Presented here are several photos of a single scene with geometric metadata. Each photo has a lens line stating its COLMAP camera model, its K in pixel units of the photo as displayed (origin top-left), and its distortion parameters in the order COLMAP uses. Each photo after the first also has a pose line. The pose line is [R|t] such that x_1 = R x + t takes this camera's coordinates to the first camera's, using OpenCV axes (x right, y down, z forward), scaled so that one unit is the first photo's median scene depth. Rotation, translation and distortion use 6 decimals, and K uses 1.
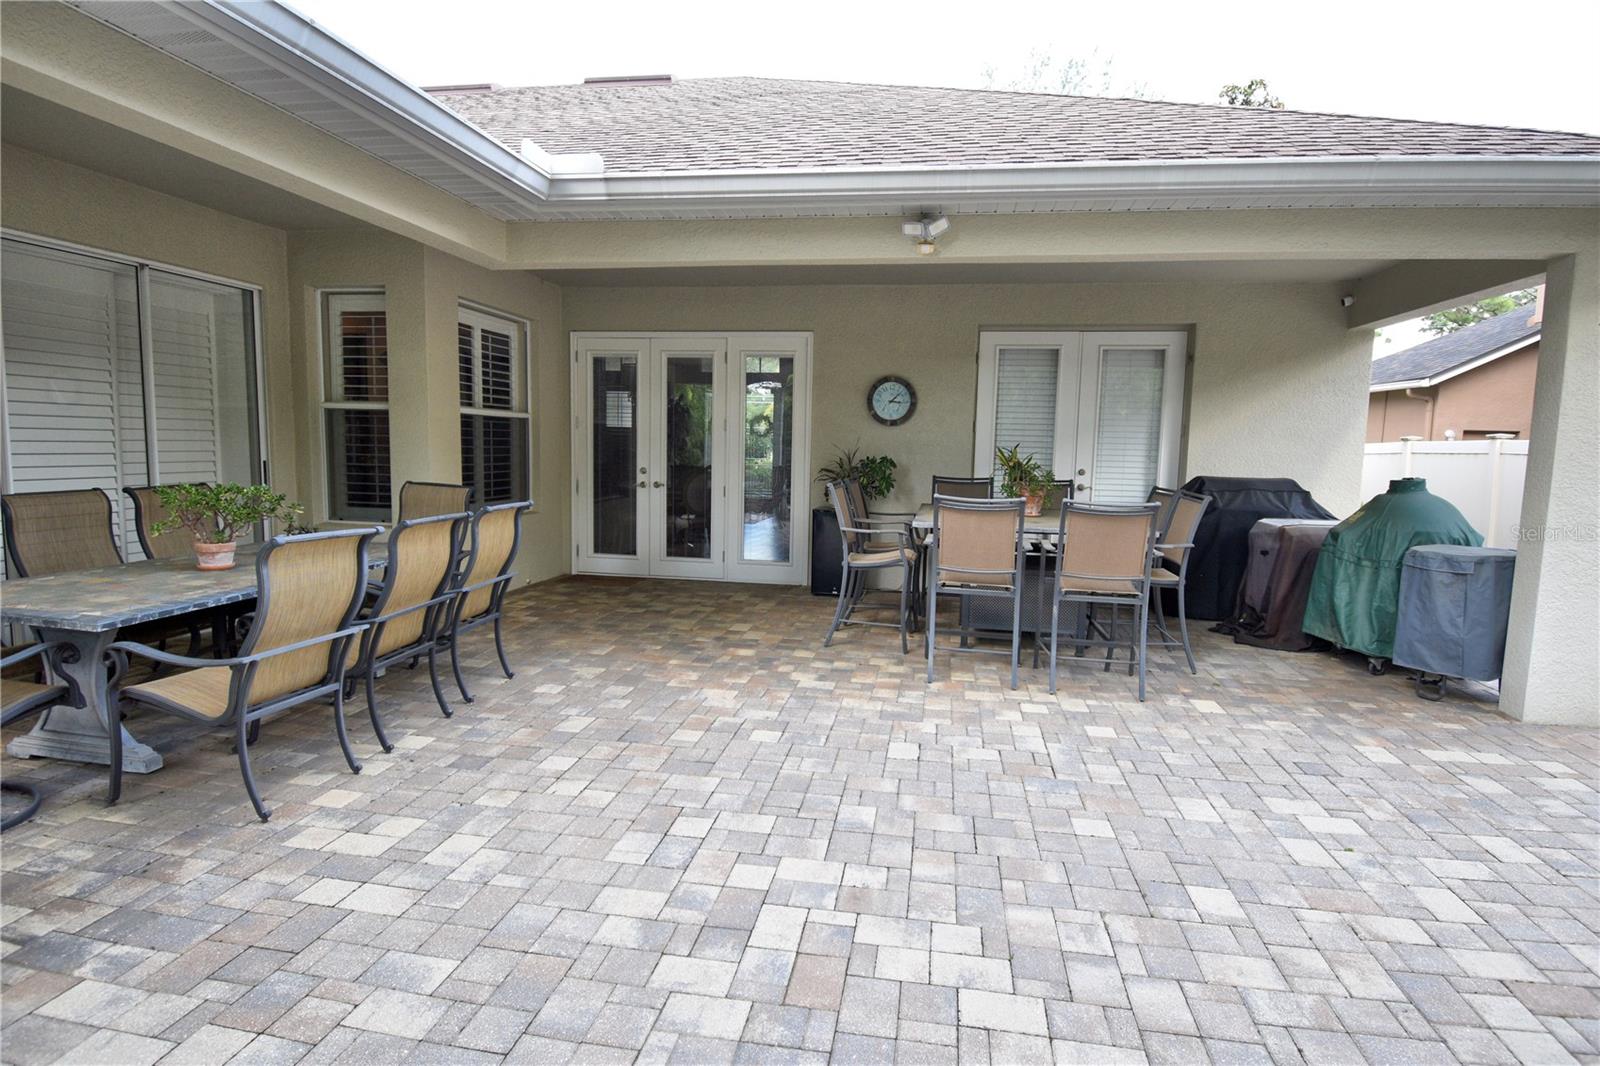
lens RADIAL K [[830.1, 0, 810.8], [0, 830.1, 532.0], [0, 0, 1]] dist [0.024291, -0.032662]
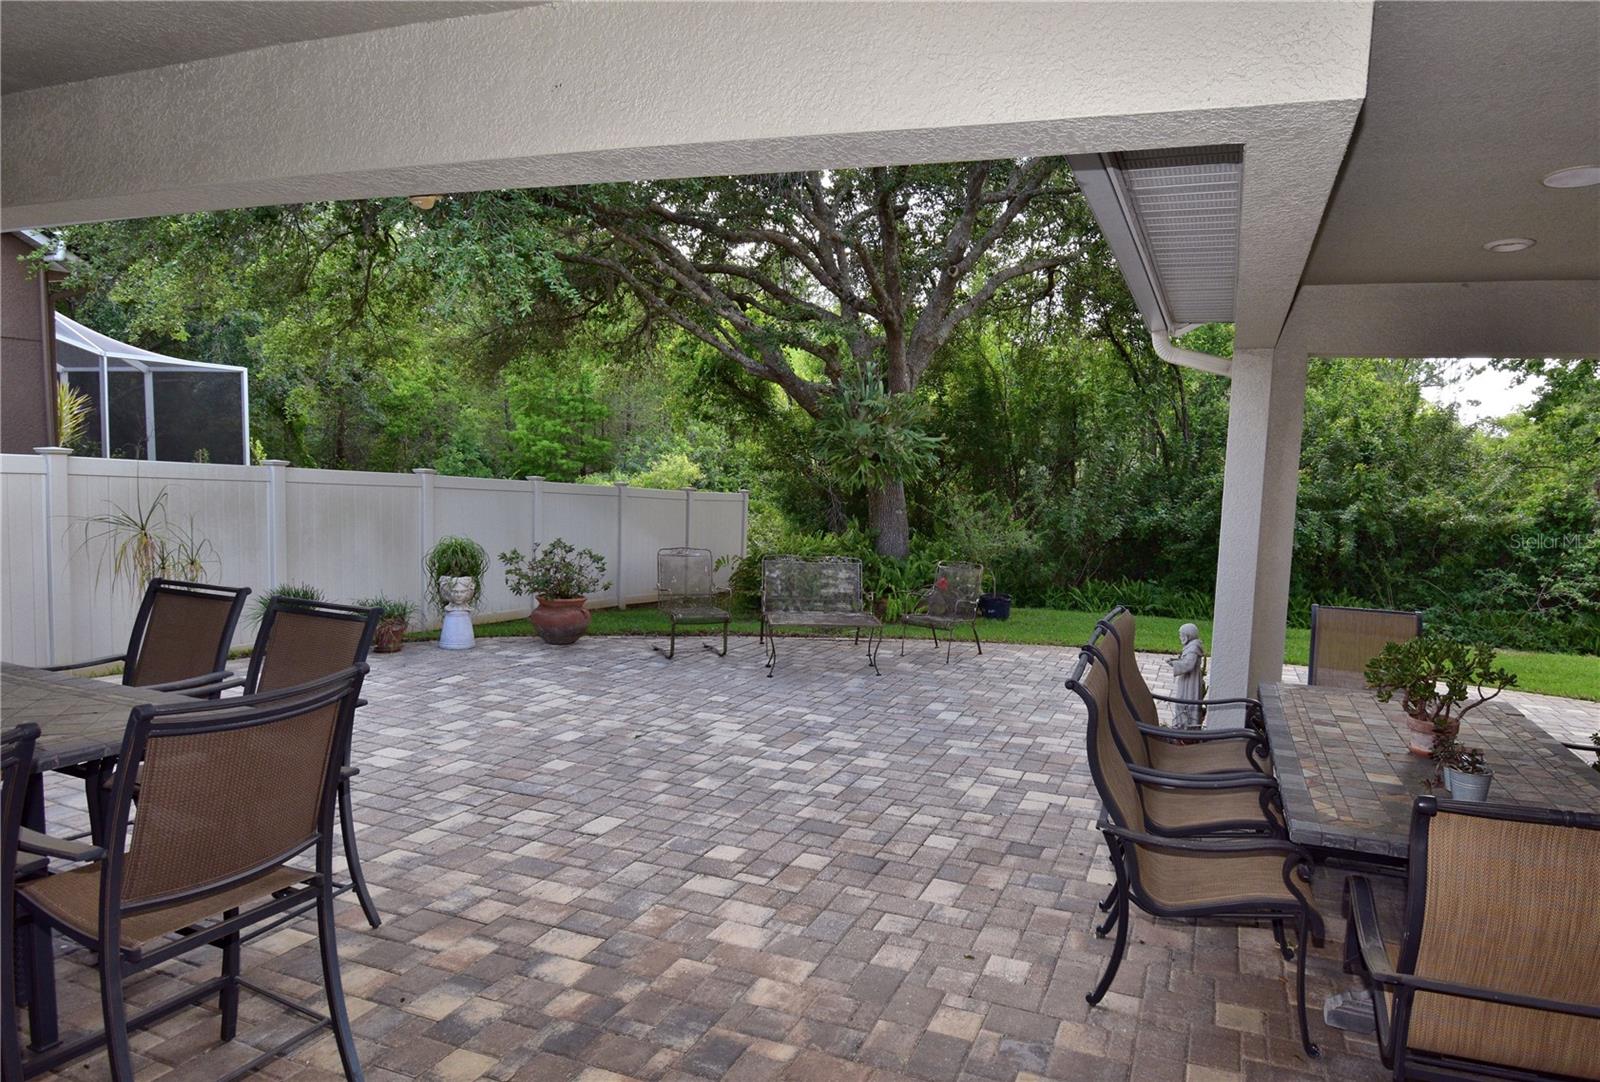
lens RADIAL K [[924.3, 0, 896.8], [0, 924.3, 561.9], [0, 0, 1]] dist [0.002382, -0.001420]
pose [[-0.981917, -0.082671, 0.170306, -0.319890], [-0.046089, 0.976936, 0.208499, -0.231968], [-0.183615, 0.196880, -0.963080, 1.577126]]
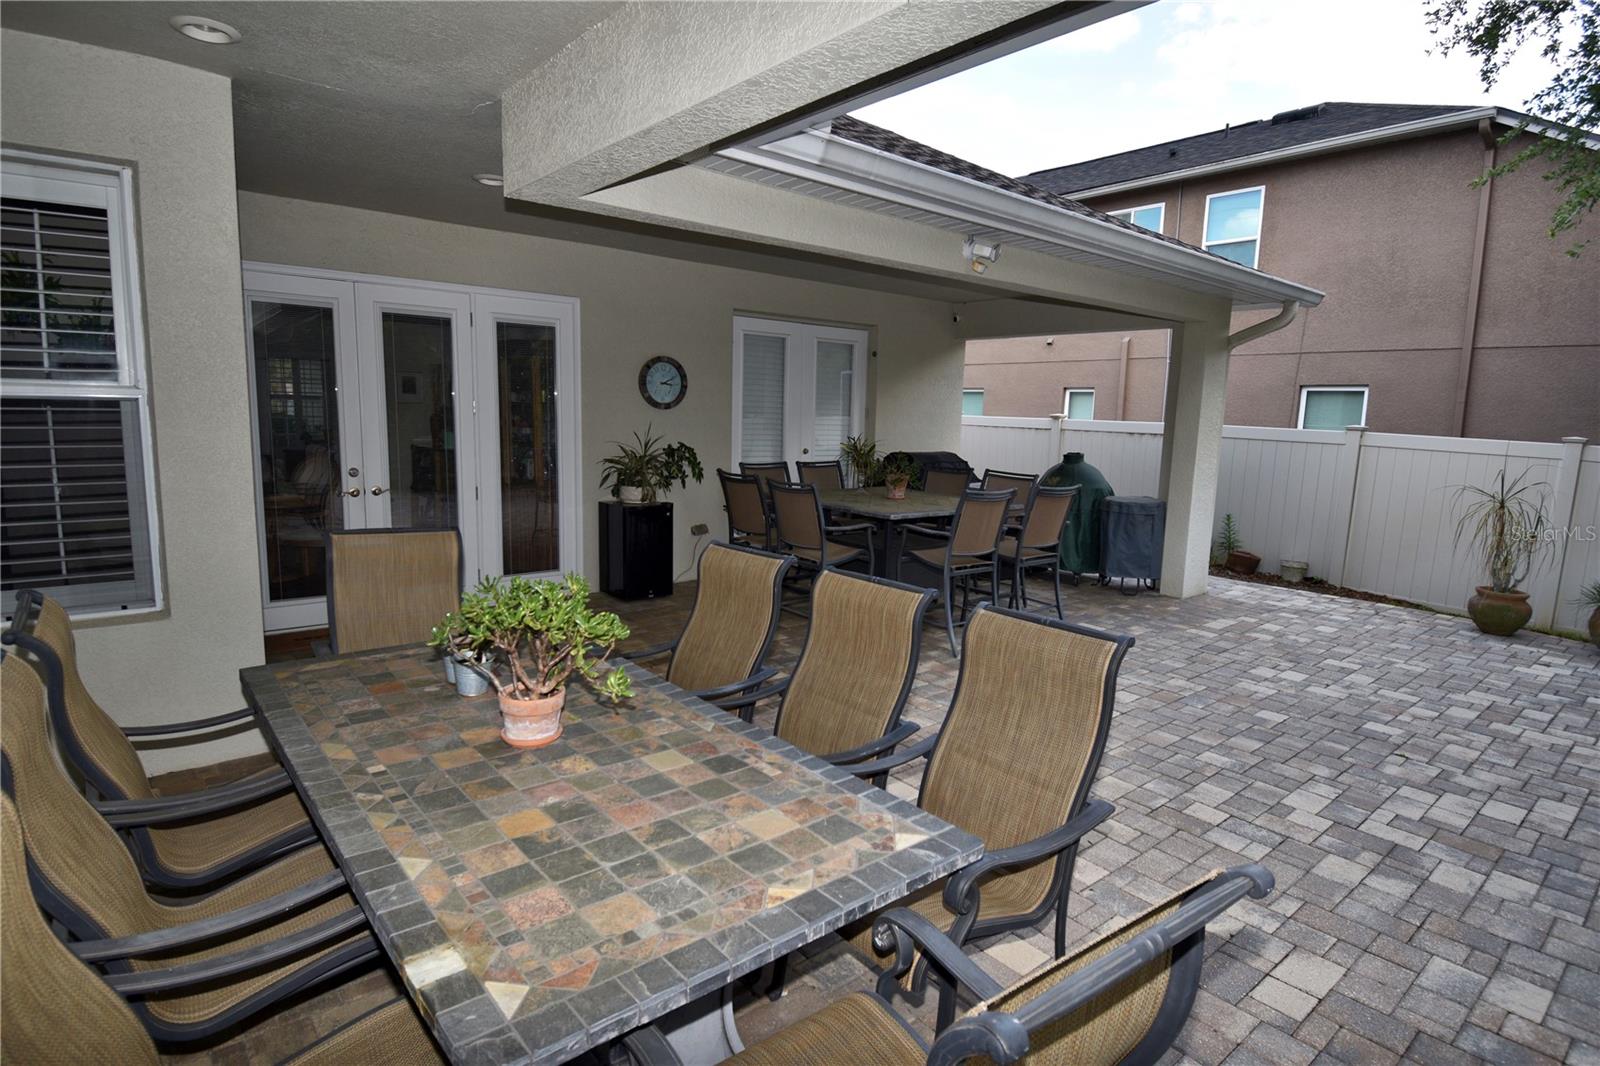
lens RADIAL K [[830.1, 0, 810.8], [0, 830.1, 532.0], [0, 0, 1]] dist [0.024291, -0.032662]
pose [[0.649940, -0.114225, 0.751353, -0.844086], [0.070051, 0.993436, 0.090432, -0.106252], [-0.756750, -0.006143, 0.653675, 0.437309]]
